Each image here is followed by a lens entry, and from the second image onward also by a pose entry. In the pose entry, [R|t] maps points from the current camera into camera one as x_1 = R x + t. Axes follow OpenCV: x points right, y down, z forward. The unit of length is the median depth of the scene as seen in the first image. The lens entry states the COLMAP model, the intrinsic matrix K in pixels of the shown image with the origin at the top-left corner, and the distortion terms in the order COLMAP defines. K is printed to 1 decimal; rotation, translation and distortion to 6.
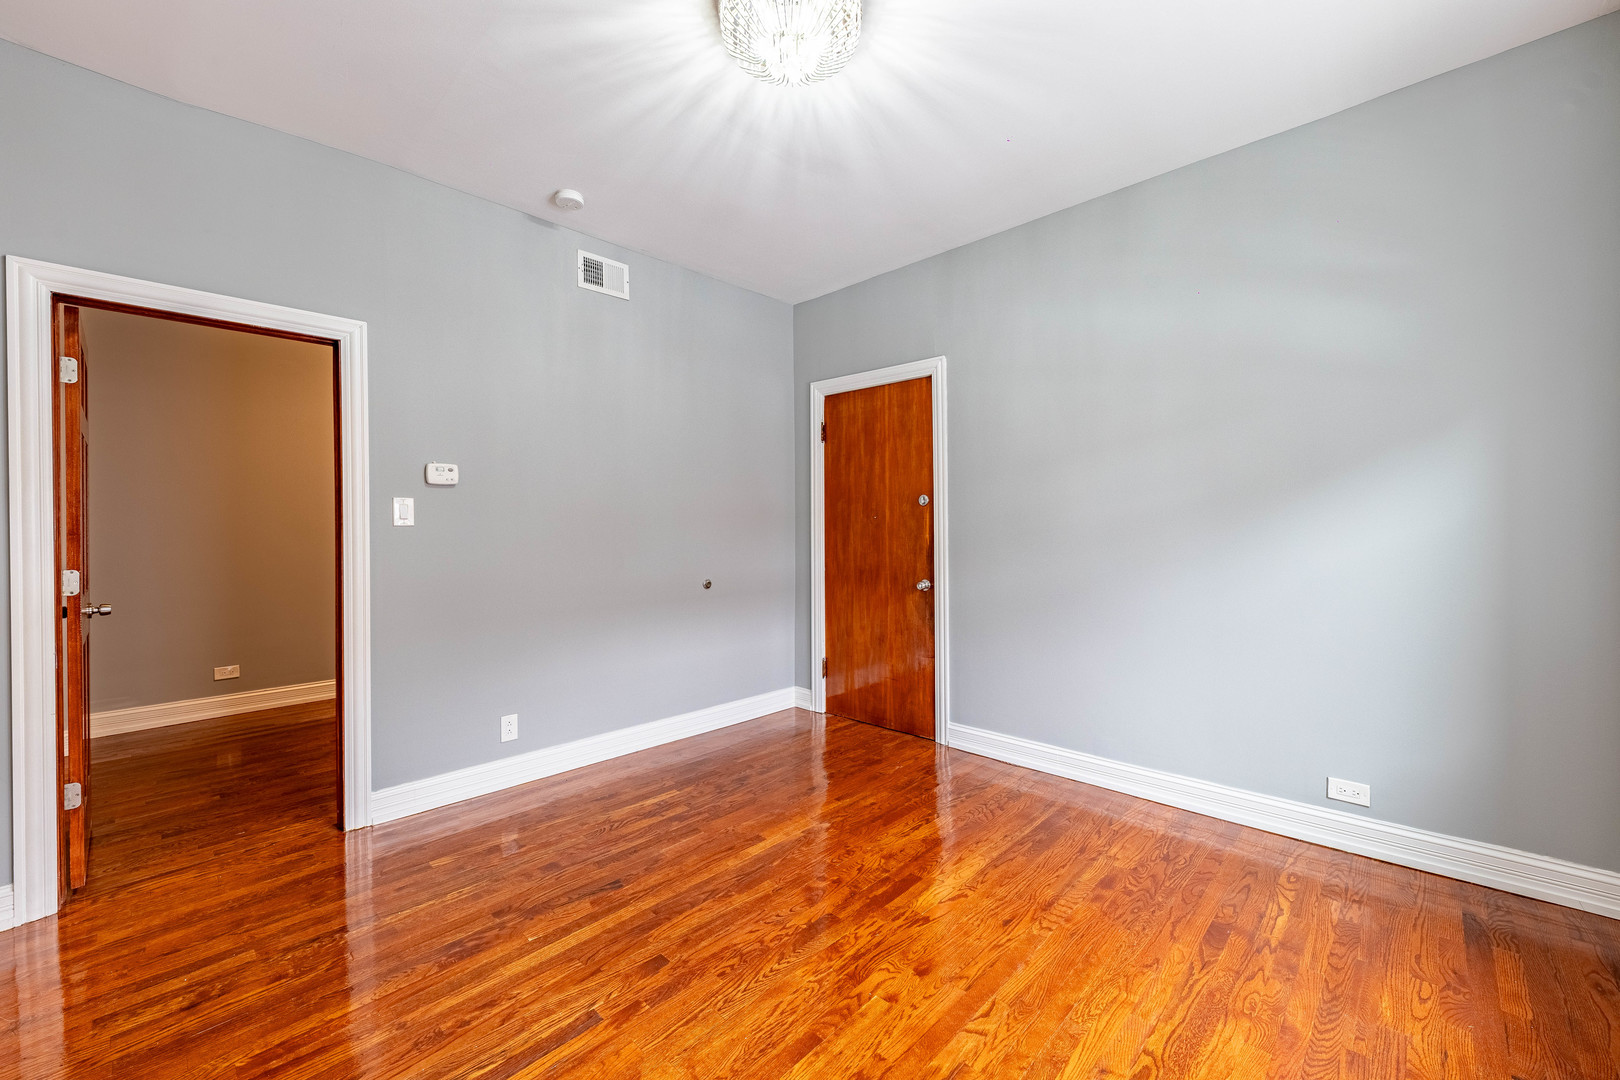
lens RADIAL K [[637.9, 0, 812.1], [0, 637.9, 532.5], [0, 0, 1]] dist [0.015598, -0.008732]
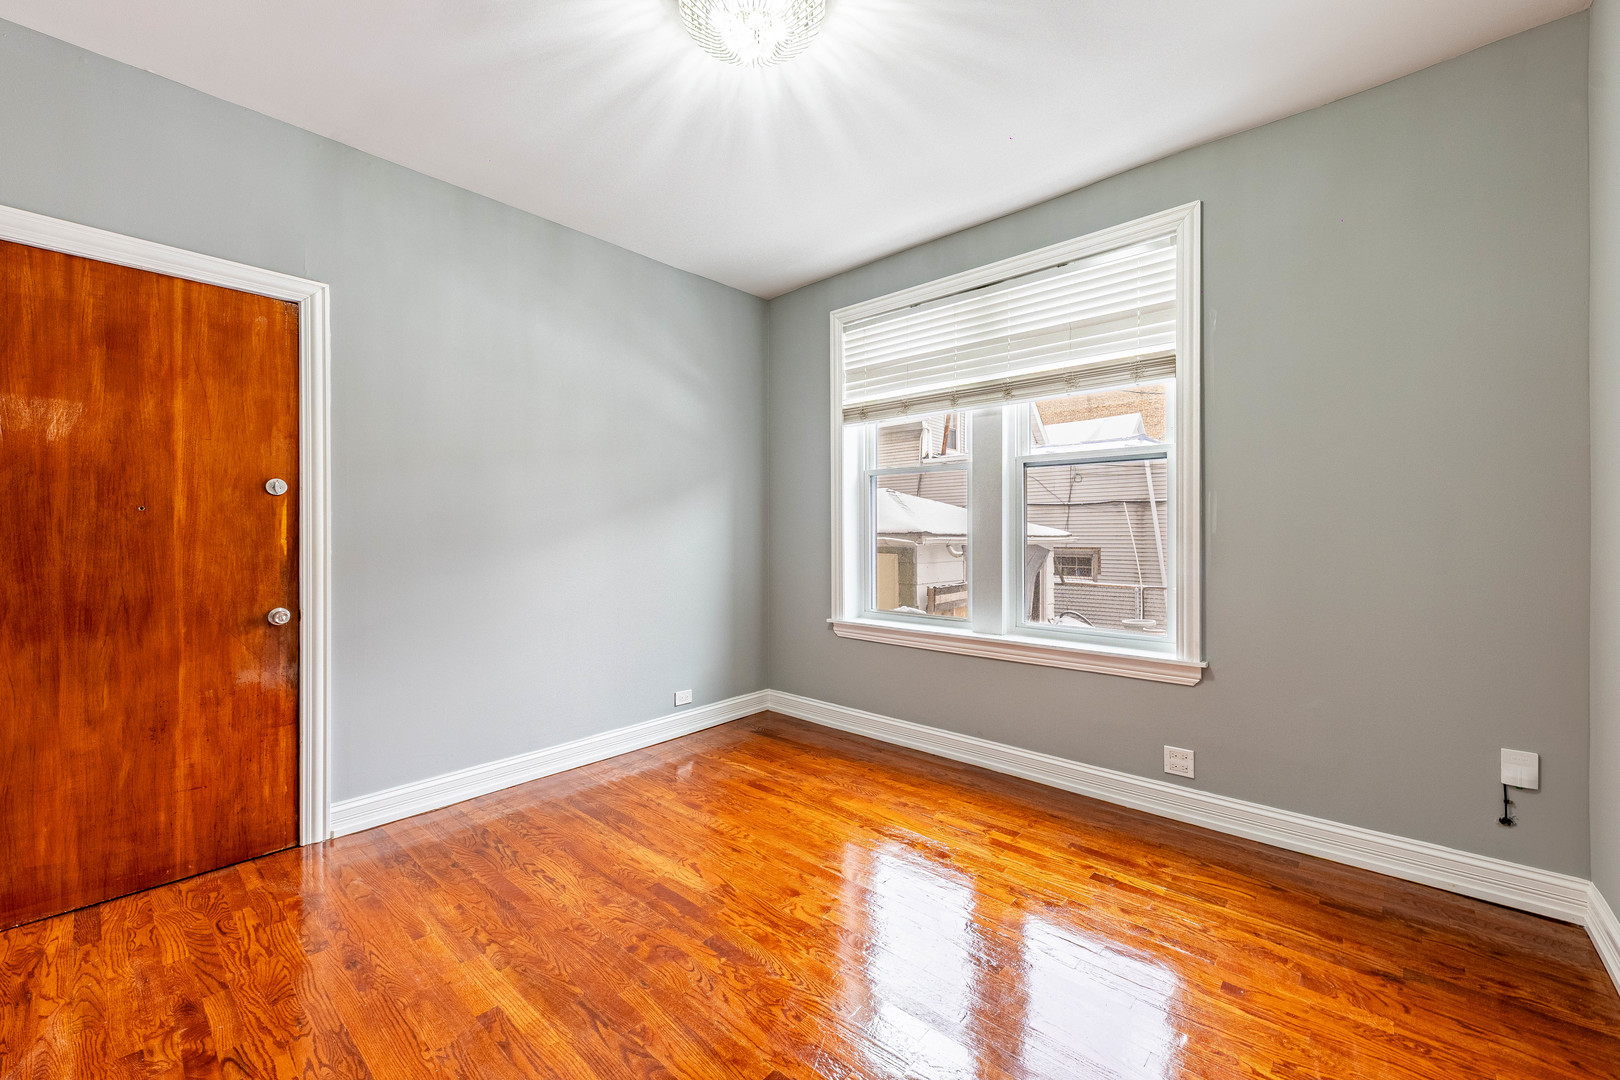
lens RADIAL K [[637.9, 0, 812.1], [0, 637.9, 532.5], [0, 0, 1]] dist [0.015598, -0.008732]
pose [[-0.026982, 0.005660, 0.999620, -0.741433], [0.006613, 0.999963, -0.005484, 0.004936], [-0.999614, 0.006462, -0.027019, 0.703284]]
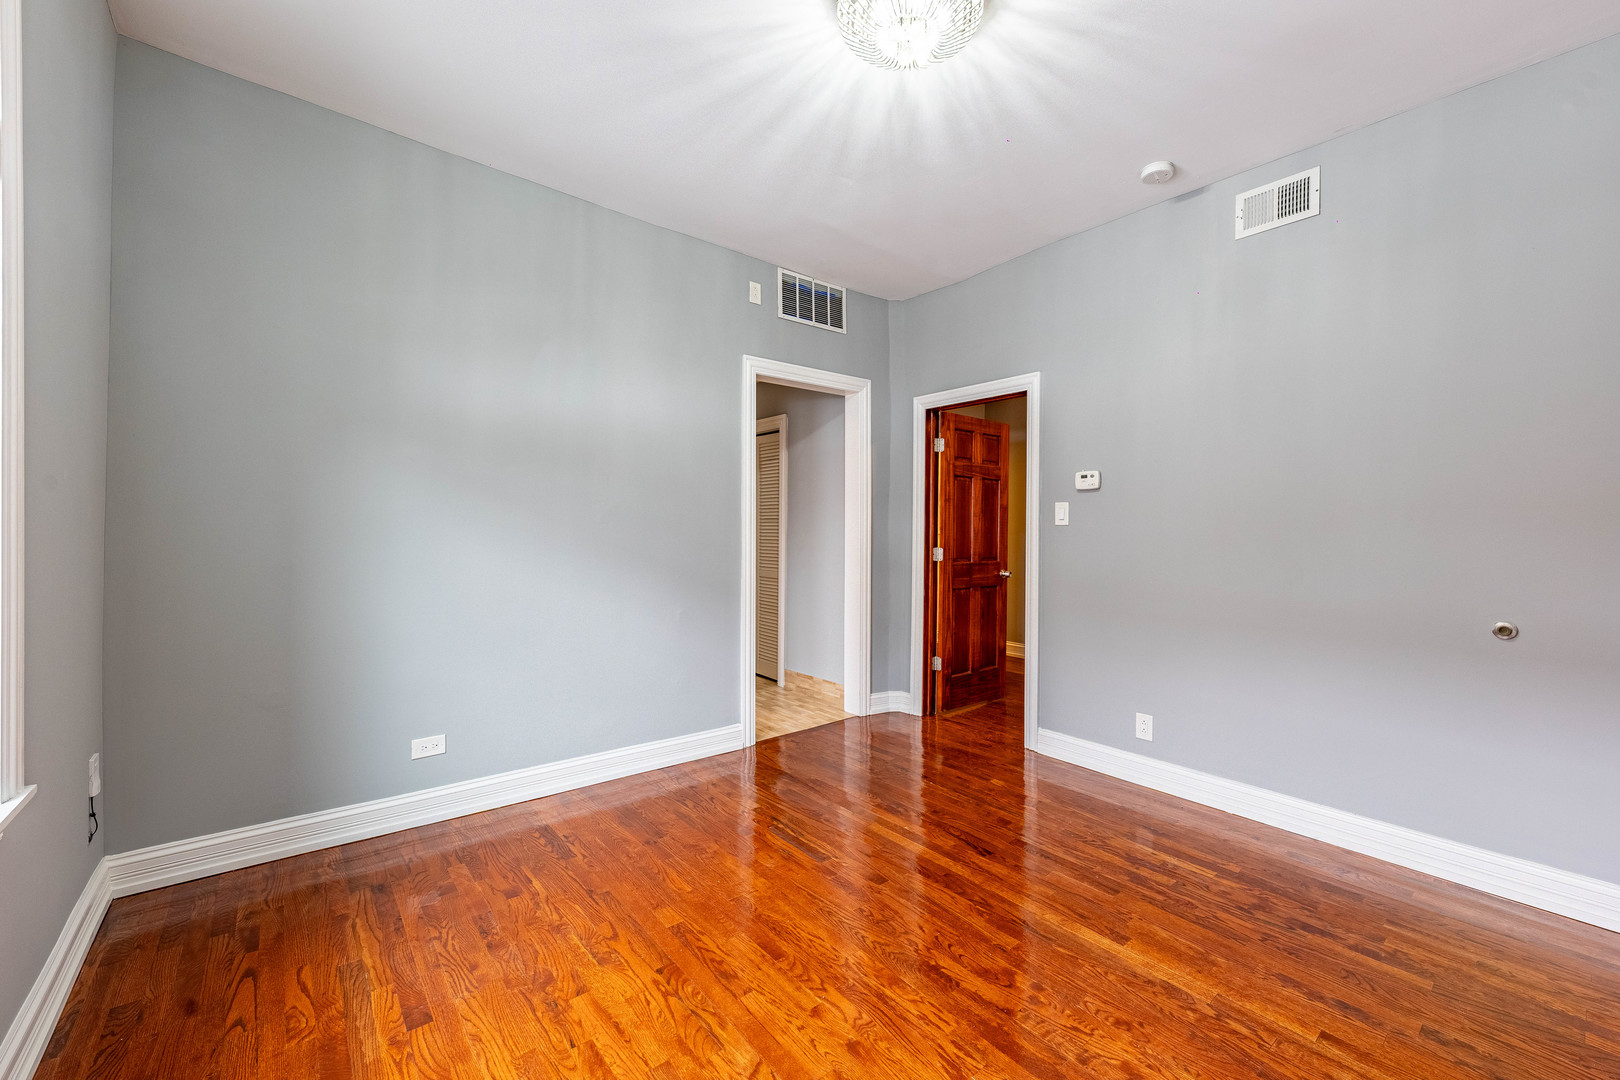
lens RADIAL K [[648.9, 0, 814.1], [0, 648.9, 531.2], [0, 0, 1]] dist [0.003567, -0.000150]
pose [[-0.120796, 0.007044, -0.992652, 0.726071], [-0.011274, 0.999901, 0.008468, -0.004289], [0.992613, 0.012214, -0.120705, 0.737350]]
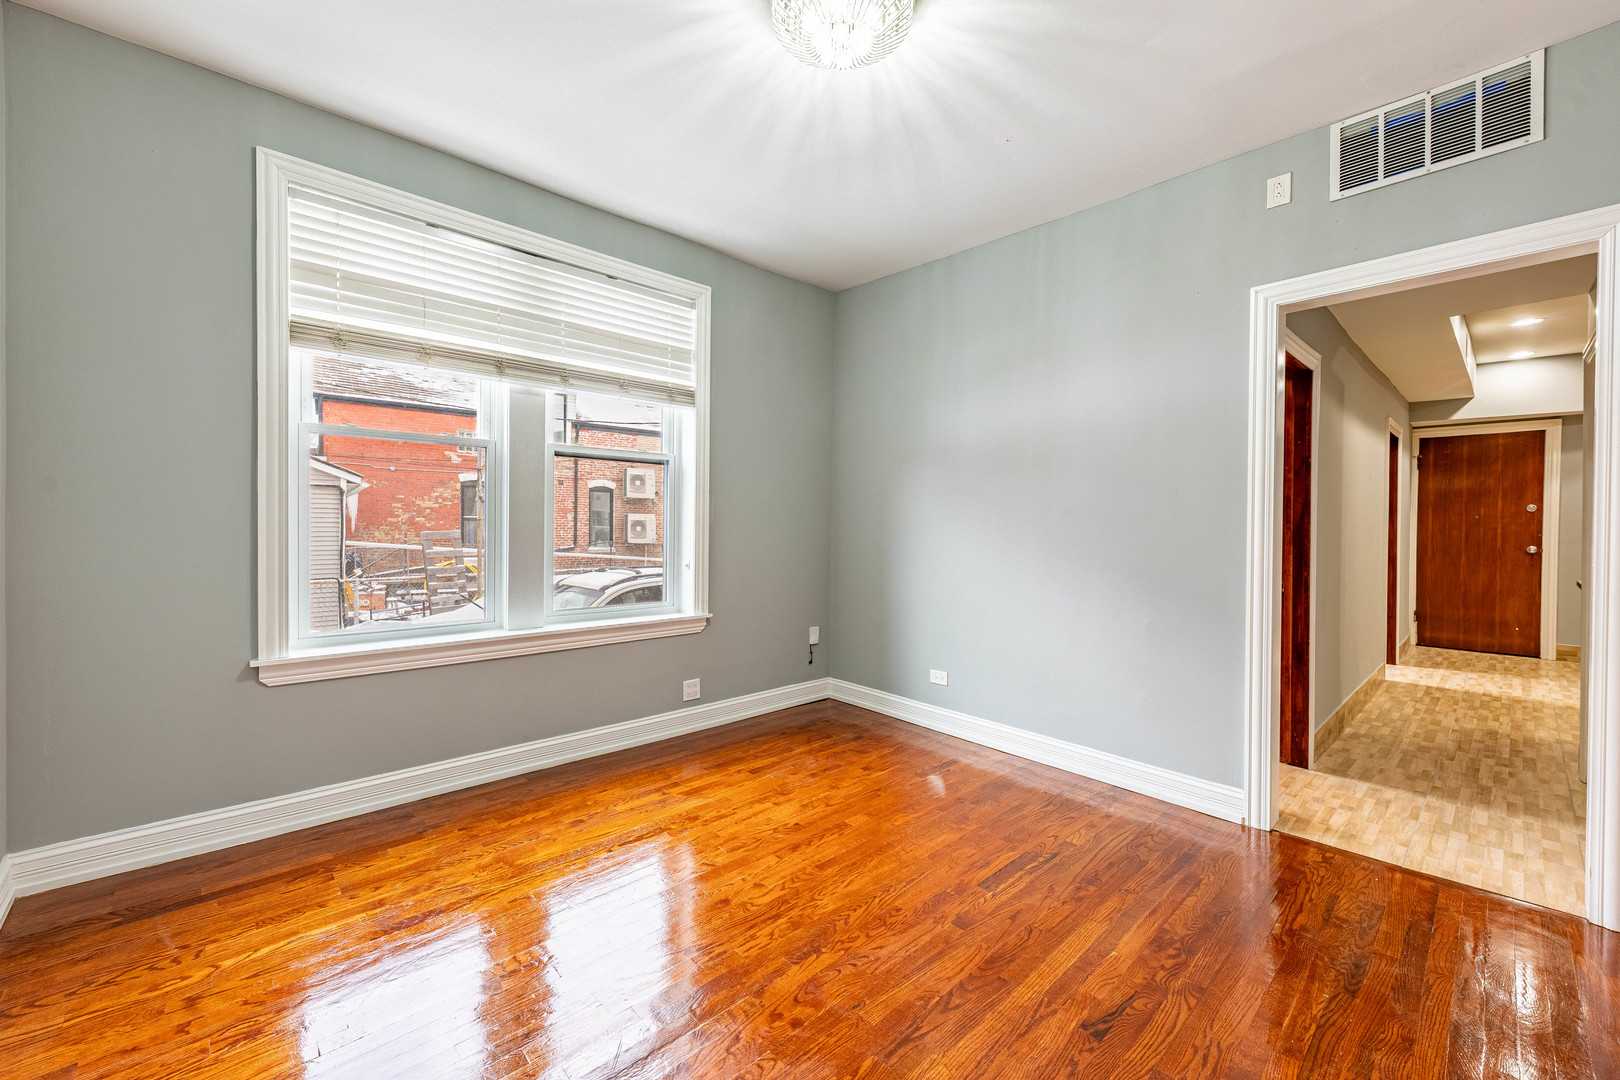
lens RADIAL K [[644.3, 0, 795.4], [0, 644.3, 530.5], [0, 0, 1]] dist [0.002248, -0.000304]
pose [[-0.996923, -0.005067, 0.078221, -0.031589], [-0.003815, 0.999862, 0.016145, -0.002447], [-0.078292, 0.015797, -0.996805, 1.509904]]
